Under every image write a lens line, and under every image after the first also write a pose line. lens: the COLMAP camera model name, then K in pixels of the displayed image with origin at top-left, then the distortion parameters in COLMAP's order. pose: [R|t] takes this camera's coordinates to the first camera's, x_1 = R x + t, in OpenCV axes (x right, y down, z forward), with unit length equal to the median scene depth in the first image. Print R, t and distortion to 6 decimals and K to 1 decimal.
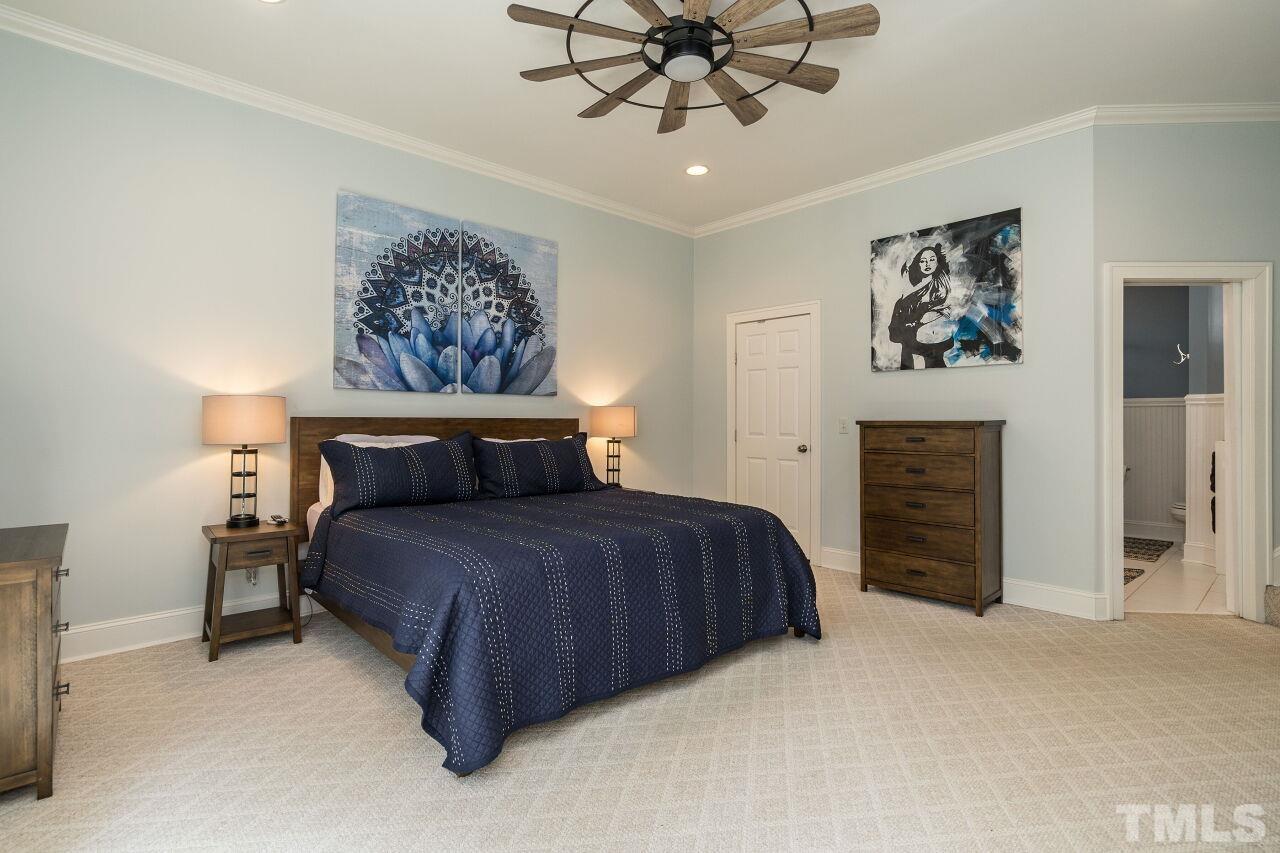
lens RADIAL K [[611.8, 0, 644.4], [0, 611.8, 419.0], [0, 0, 1]] dist [0.003120, 0.000369]
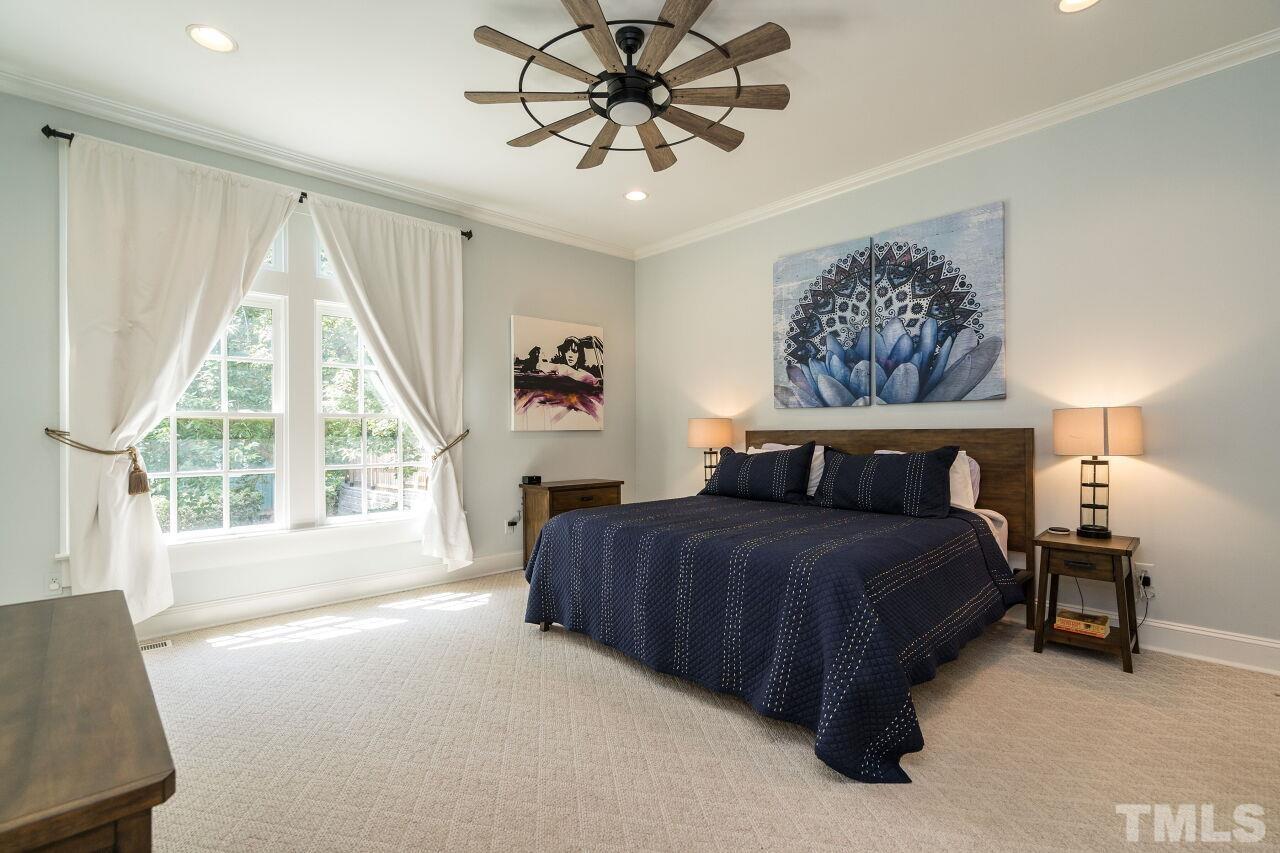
lens RADIAL K [[599.0, 0, 645.4], [0, 599.0, 435.7], [0, 0, 1]] dist [-0.002220, -0.000194]
pose [[0.004463, 0.002499, -0.999987, 0.705525], [0.009757, 0.999949, 0.002542, 0.002113], [0.999942, -0.009768, 0.004438, 0.625776]]
